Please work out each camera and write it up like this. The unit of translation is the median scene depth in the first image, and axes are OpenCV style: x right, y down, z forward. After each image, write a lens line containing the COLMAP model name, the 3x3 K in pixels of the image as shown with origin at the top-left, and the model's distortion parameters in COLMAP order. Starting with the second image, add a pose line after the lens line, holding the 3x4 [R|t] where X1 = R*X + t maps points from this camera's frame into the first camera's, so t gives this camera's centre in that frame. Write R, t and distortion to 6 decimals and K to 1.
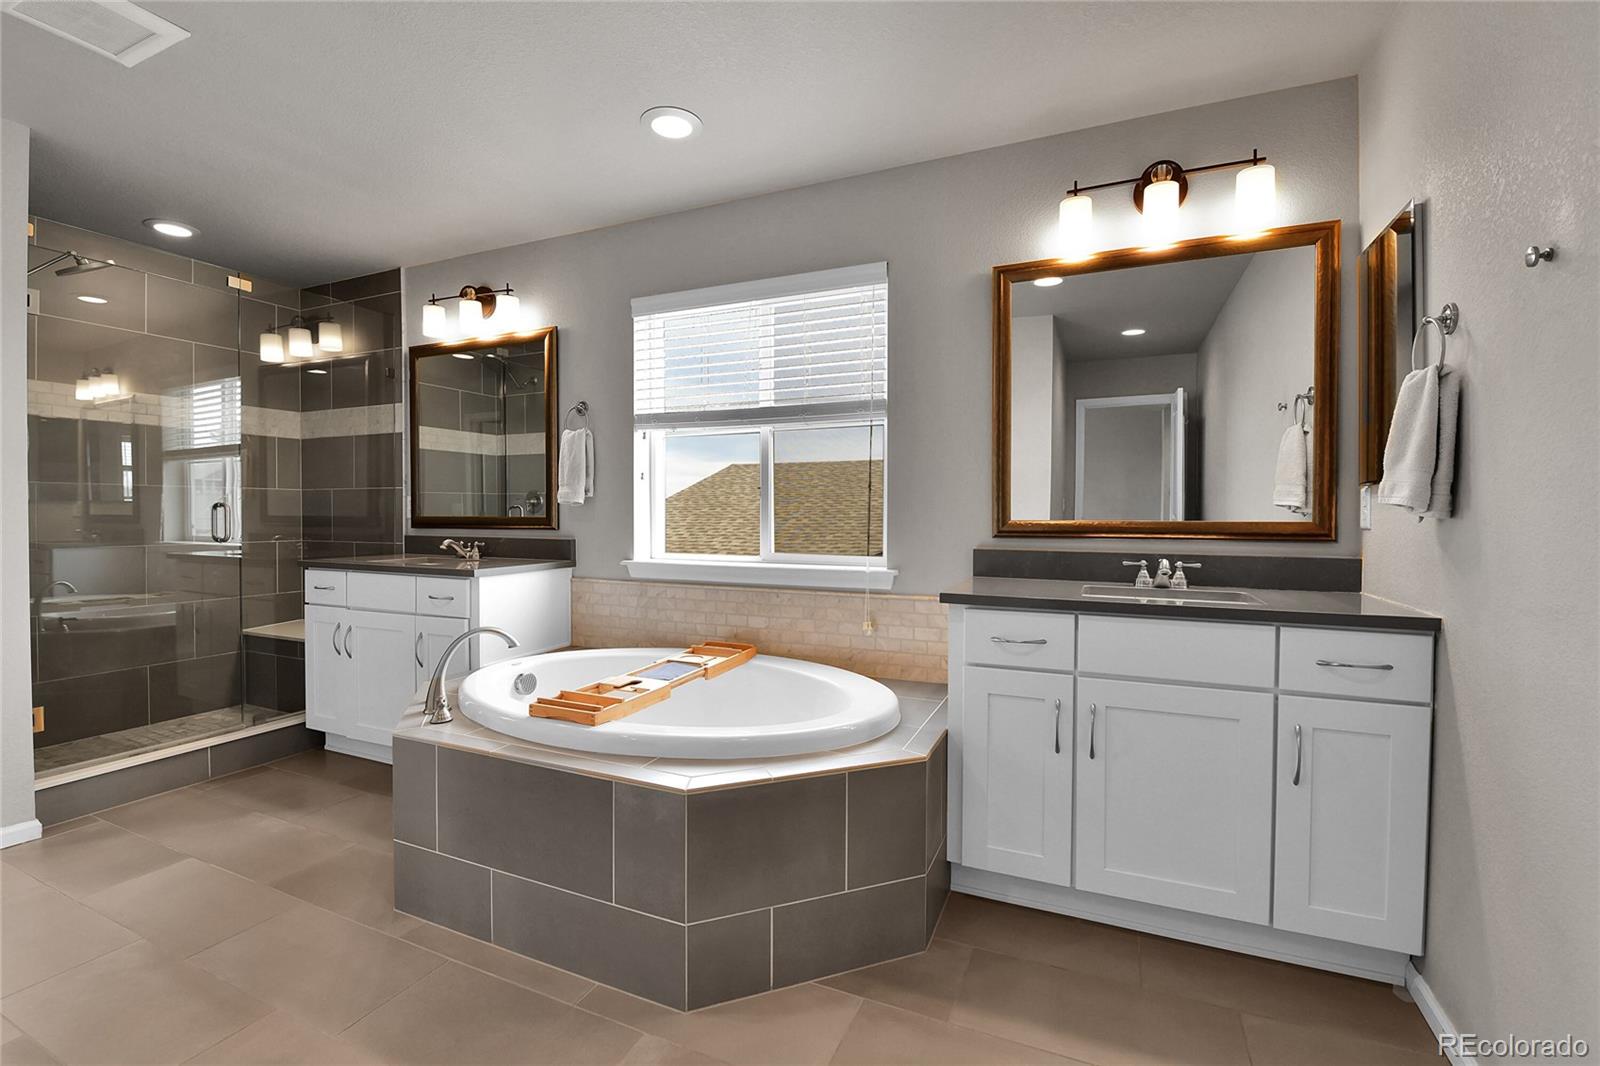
lens RADIAL K [[695.8, 0, 804.4], [0, 695.8, 519.8], [0, 0, 1]] dist [0.000293, -0.000037]
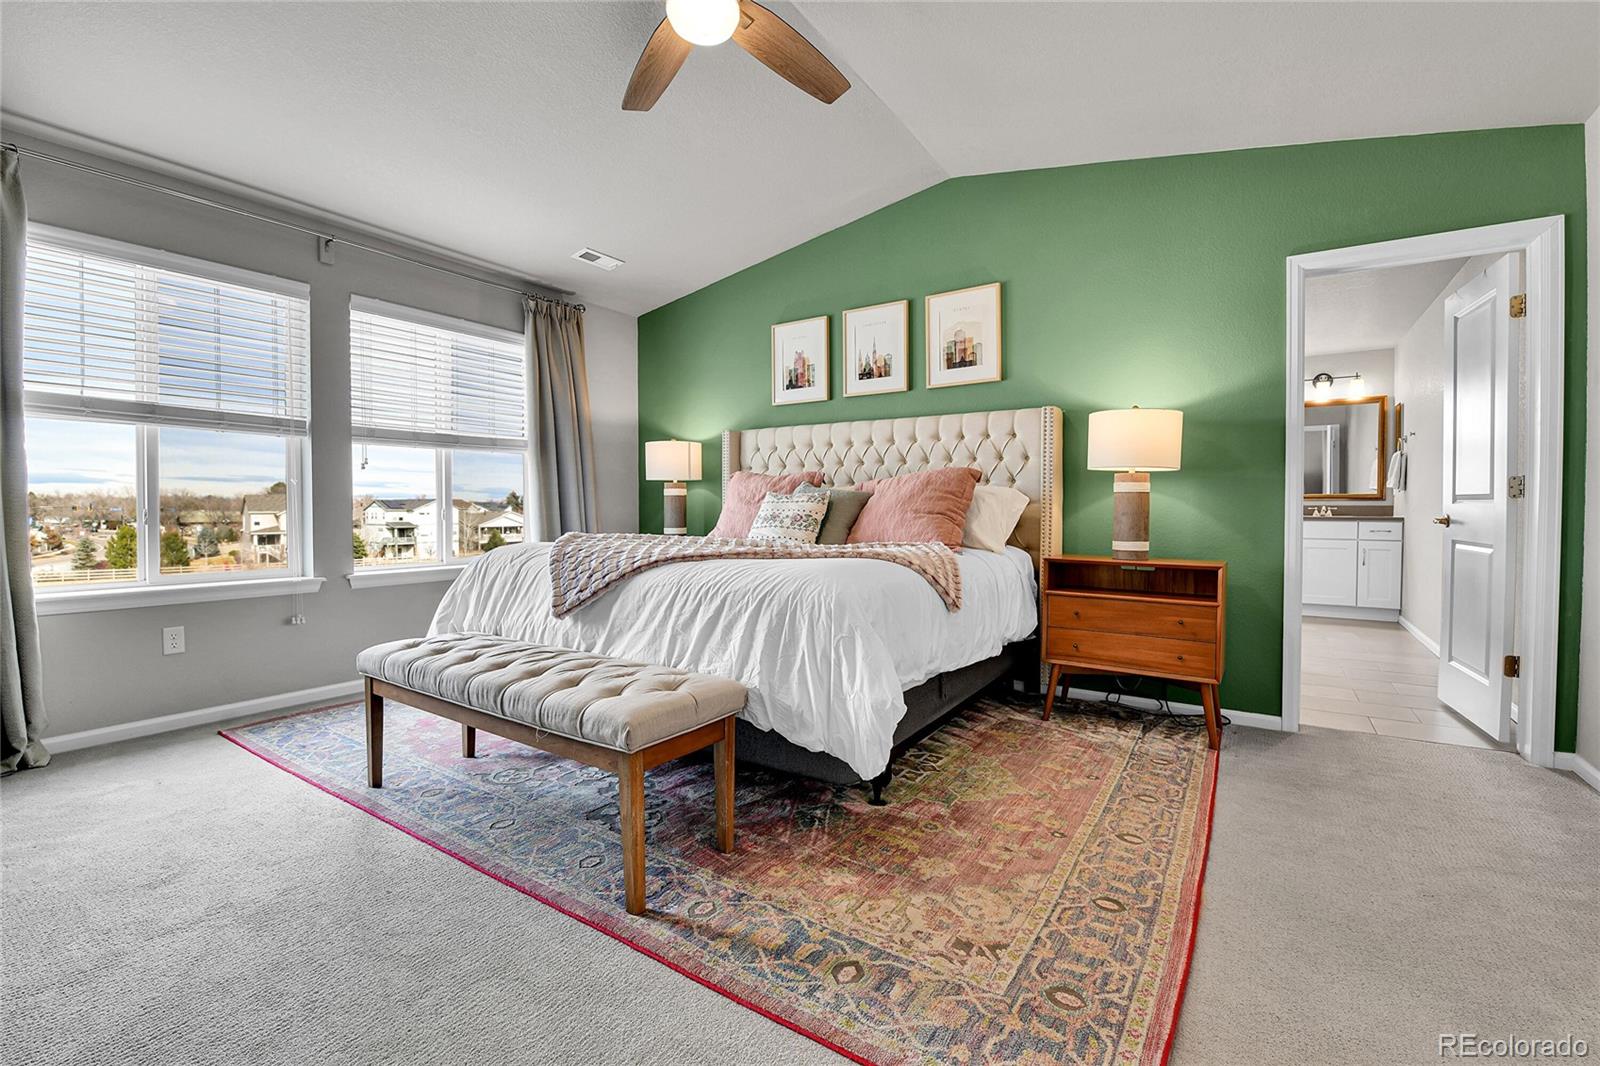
lens RADIAL K [[695.8, 0, 804.4], [0, 695.8, 519.8], [0, 0, 1]] dist [0.000293, -0.000037]
pose [[0.987637, -0.009429, -0.156472, -0.382712], [0.013679, 0.999566, 0.026104, 0.002855], [0.156158, -0.027921, 0.987337, -0.722981]]
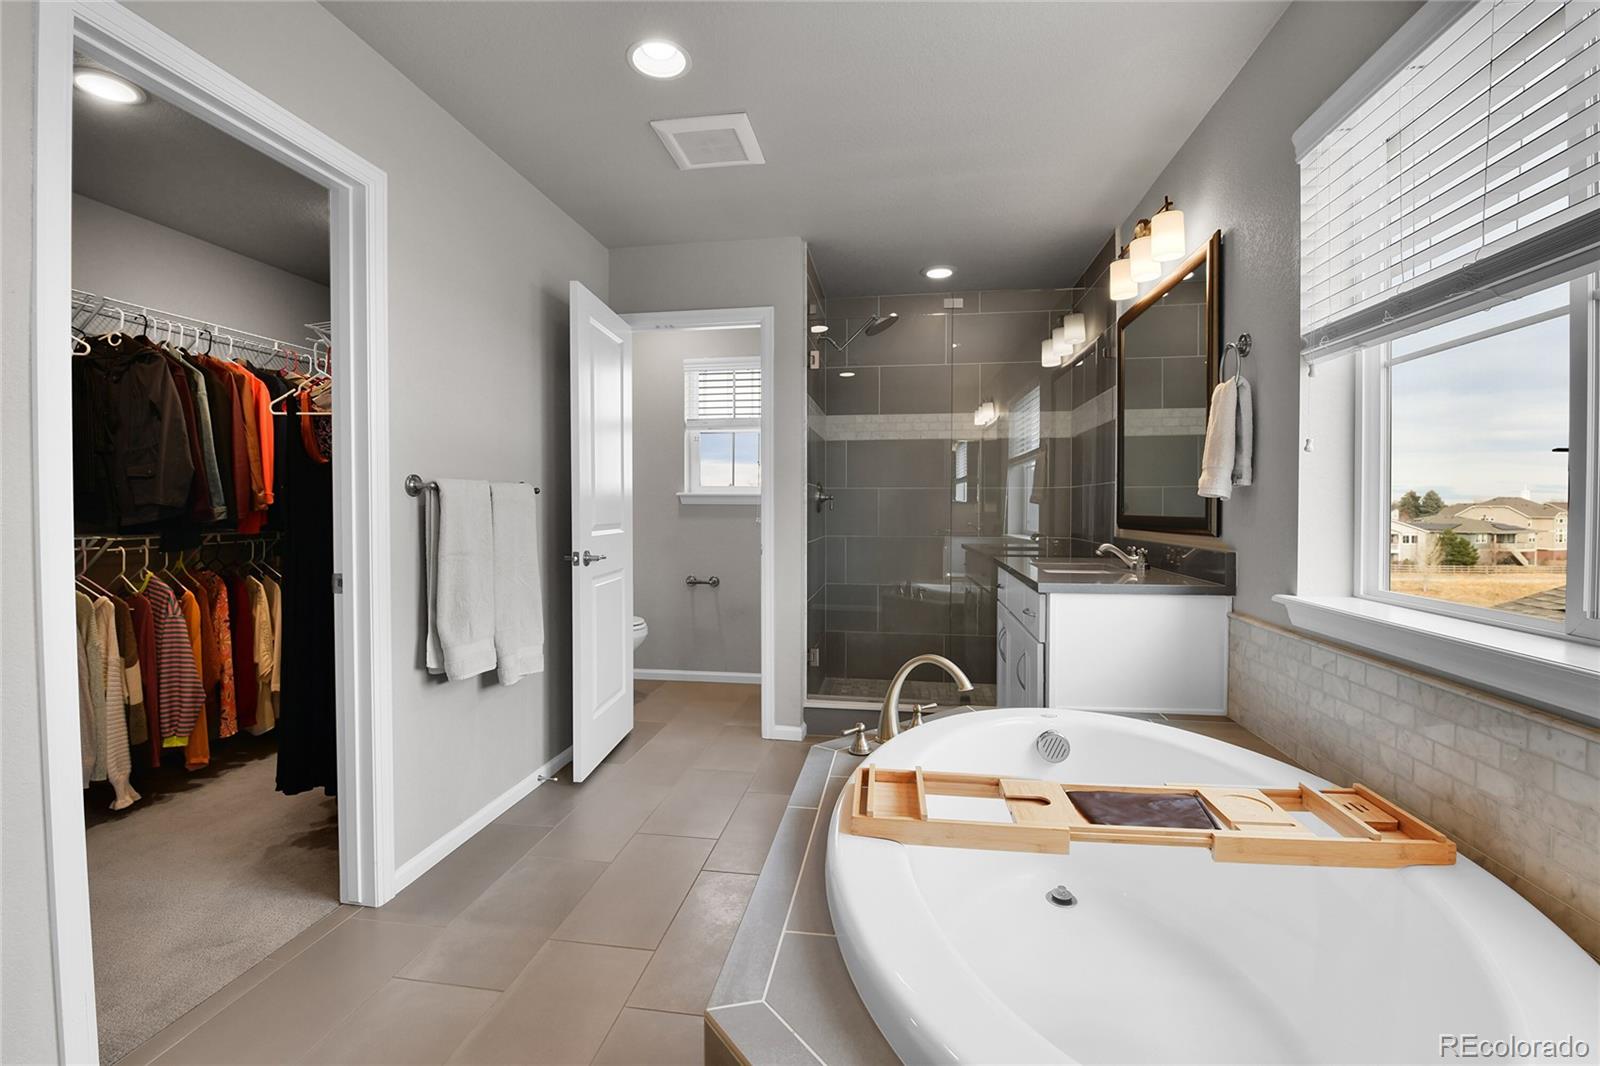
lens RADIAL K [[695.8, 0, 804.4], [0, 695.8, 519.8], [0, 0, 1]] dist [0.000293, -0.000037]
pose [[0.270812, 0.014288, -0.962526, 0.187872], [-0.013790, 0.999845, 0.010962, -0.003913], [0.962534, 0.010304, 0.270967, 0.465119]]
